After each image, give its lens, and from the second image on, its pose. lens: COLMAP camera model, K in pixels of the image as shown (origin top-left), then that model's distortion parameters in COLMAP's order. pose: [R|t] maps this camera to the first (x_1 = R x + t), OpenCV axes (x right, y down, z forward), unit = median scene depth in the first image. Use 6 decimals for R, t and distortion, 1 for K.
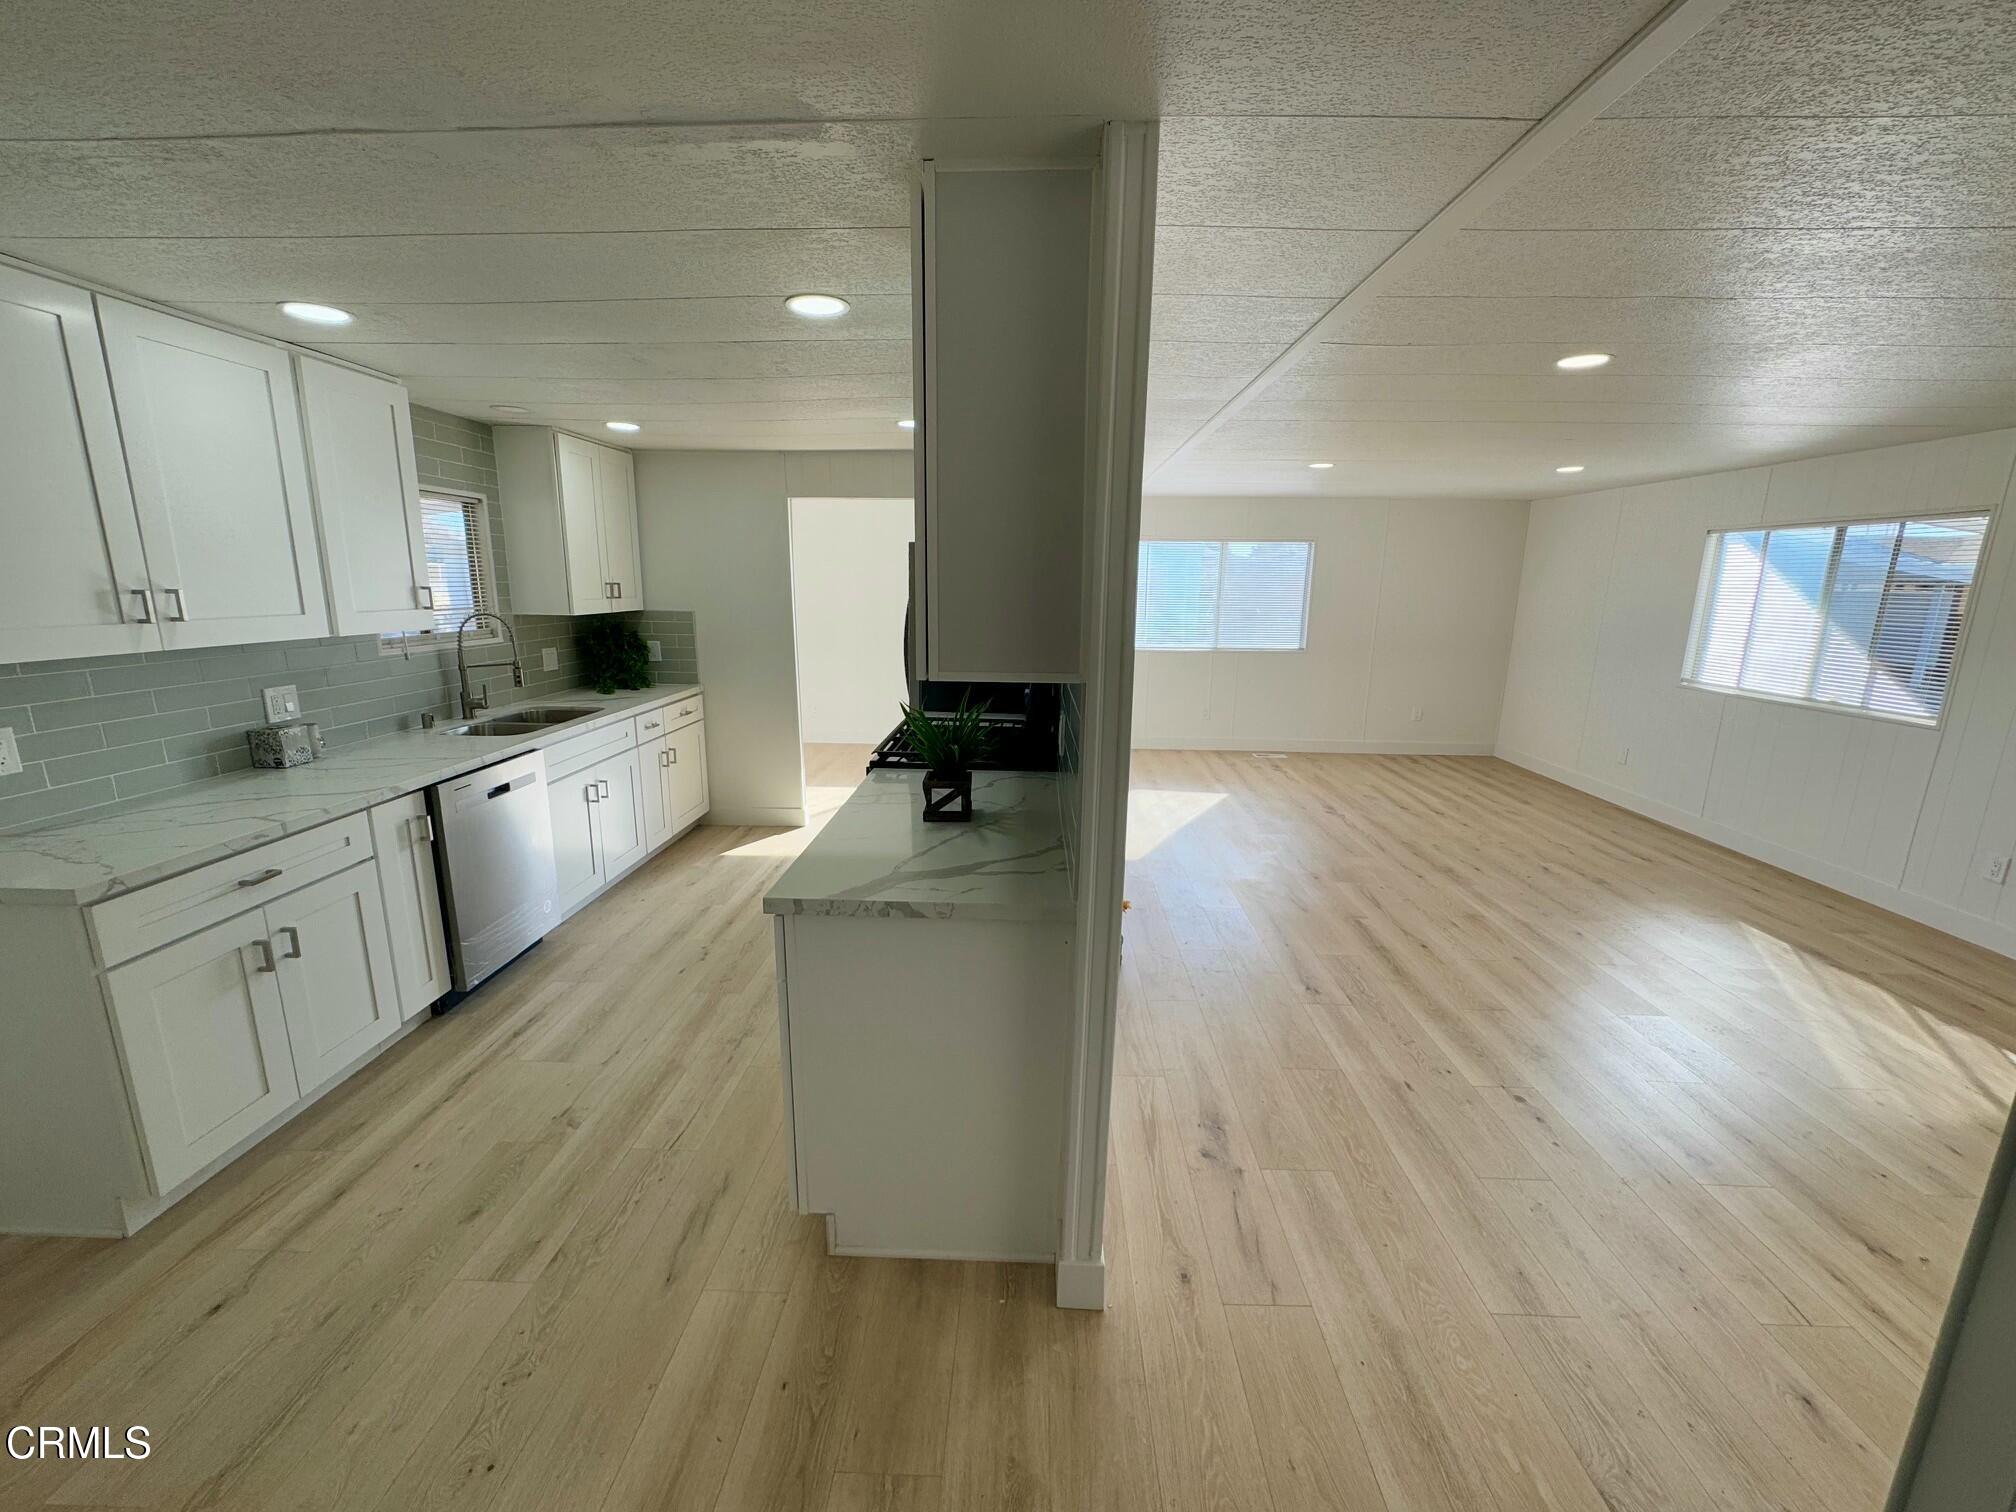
lens RADIAL K [[801.7, 0, 1007.9], [0, 801.7, 750.4], [0, 0, 1]] dist [0.000976, -0.000073]
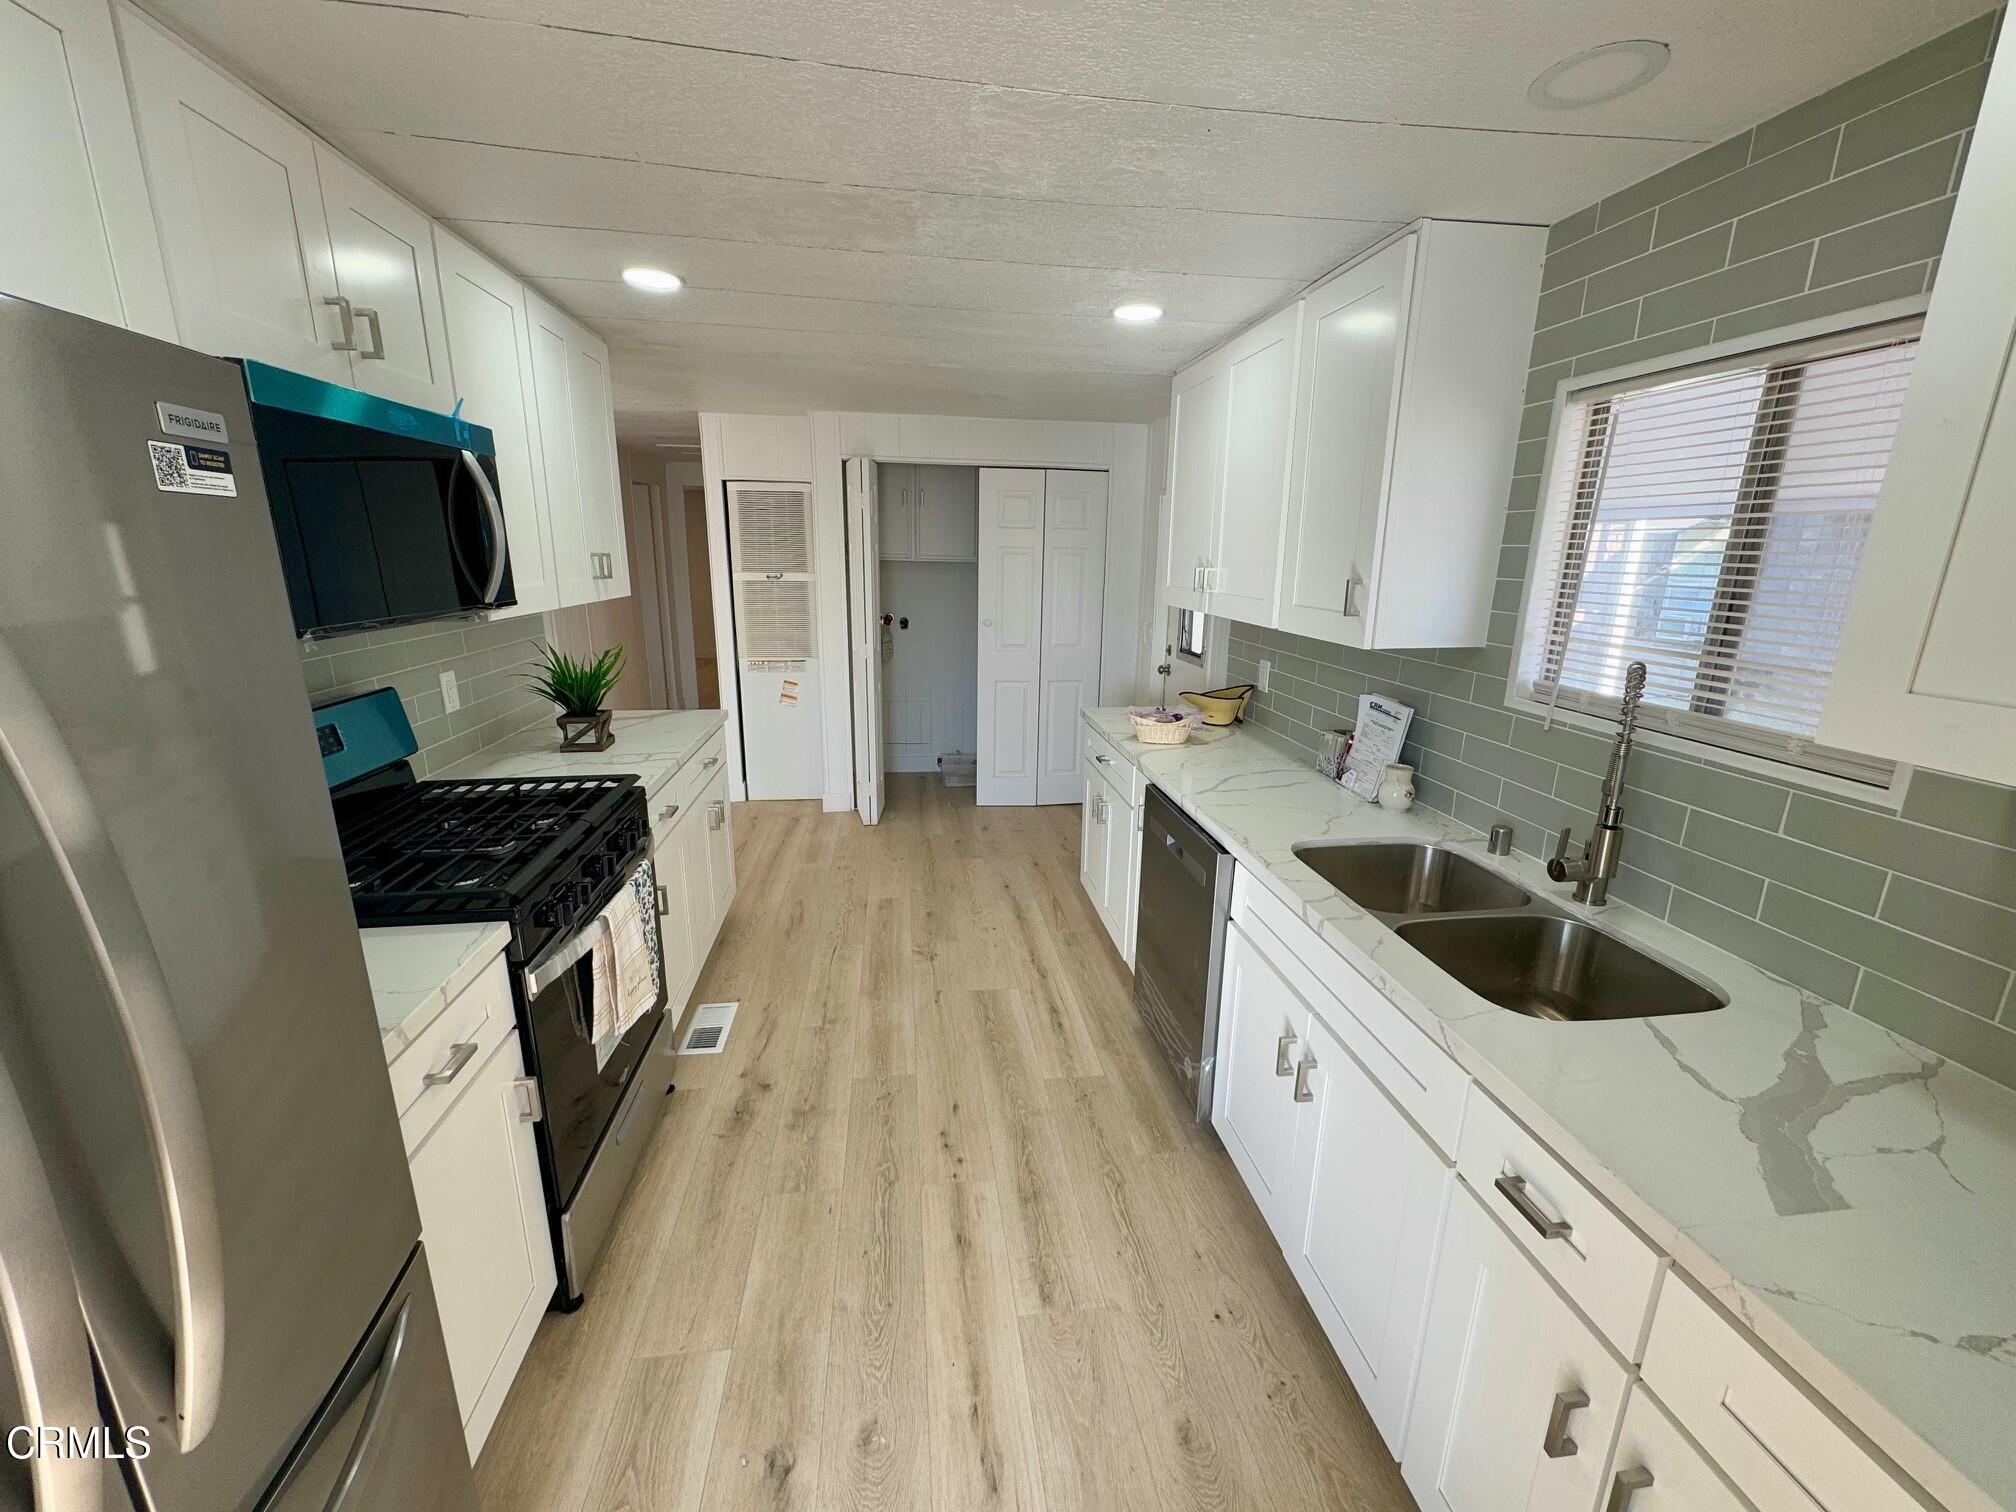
lens RADIAL K [[801.7, 0, 1007.9], [0, 801.7, 750.4], [0, 0, 1]] dist [0.000976, -0.000073]
pose [[-0.985198, 0.016943, -0.170581, -0.358600], [-0.060315, 0.897209, 0.437468, -0.348516], [0.160459, 0.441282, -0.882906, 1.601613]]
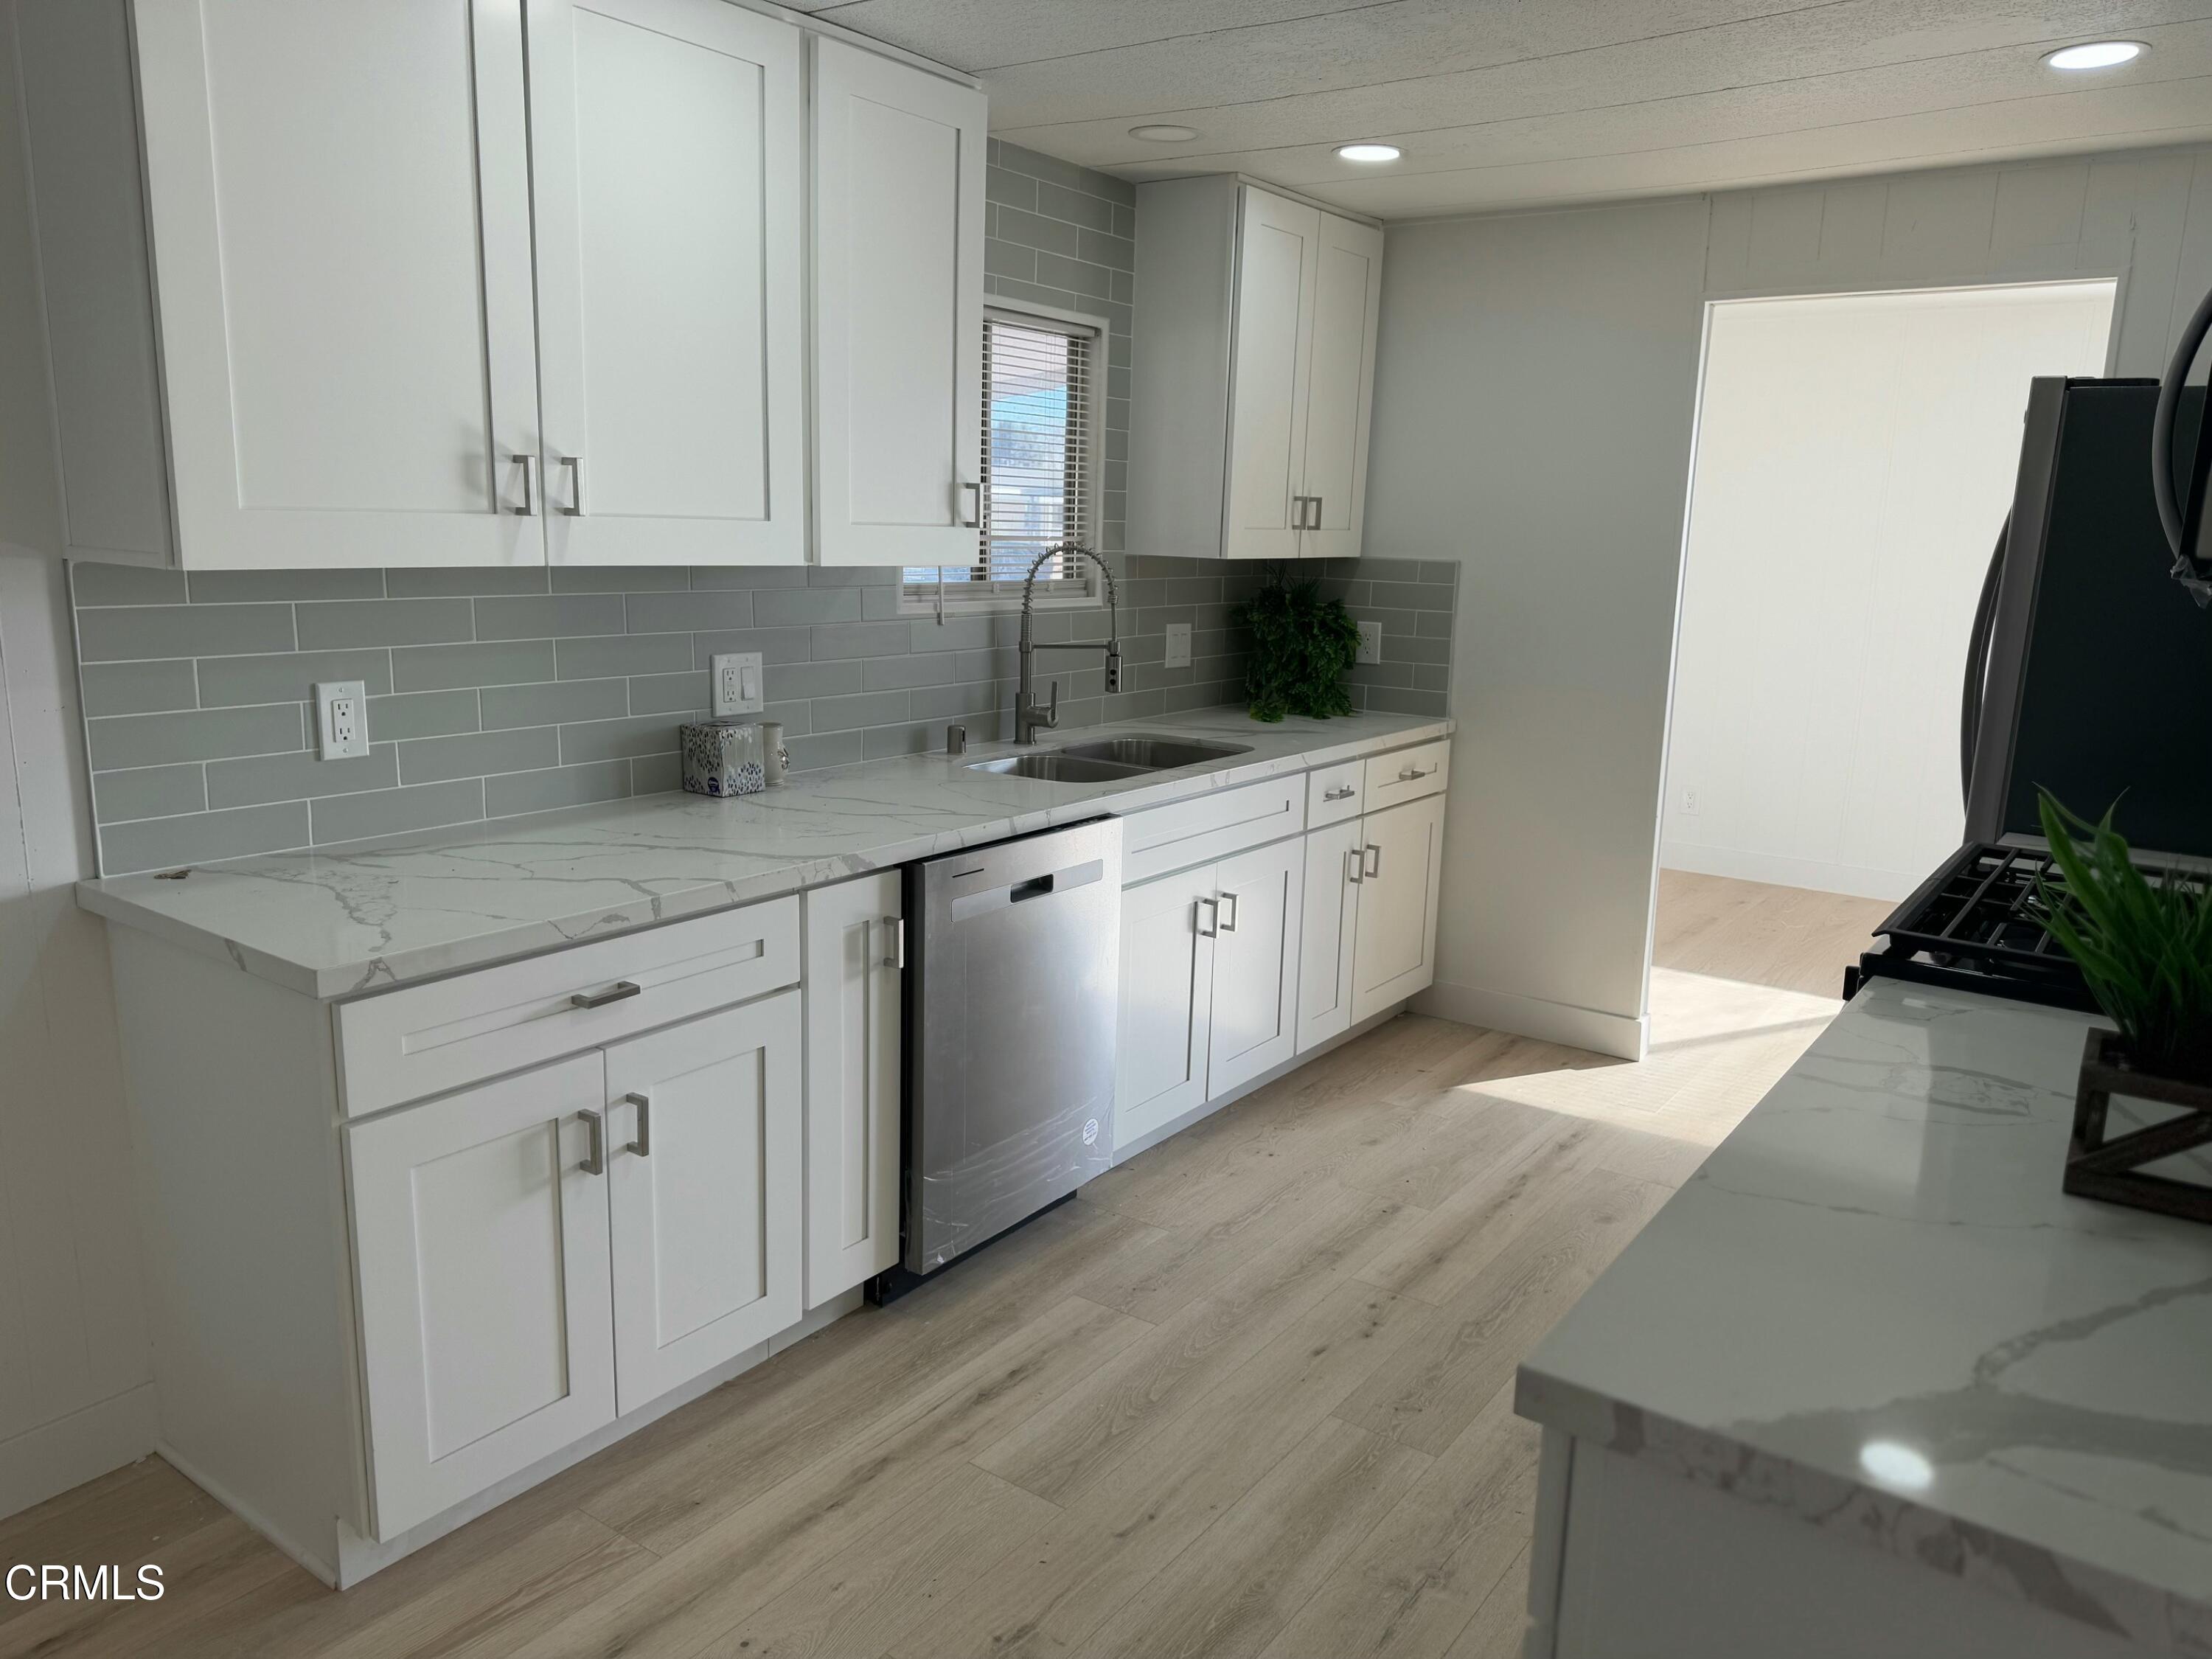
lens RADIAL K [[1554.0, 0, 1106.0], [0, 1554.0, 829.5], [0, 0, 1]] dist [0.098186, -0.135341]
pose [[0.828961, 0.120056, -0.546269, -0.070086], [-0.133798, 0.990899, 0.014737, -0.006801], [0.543066, 0.060873, 0.837480, 0.209703]]
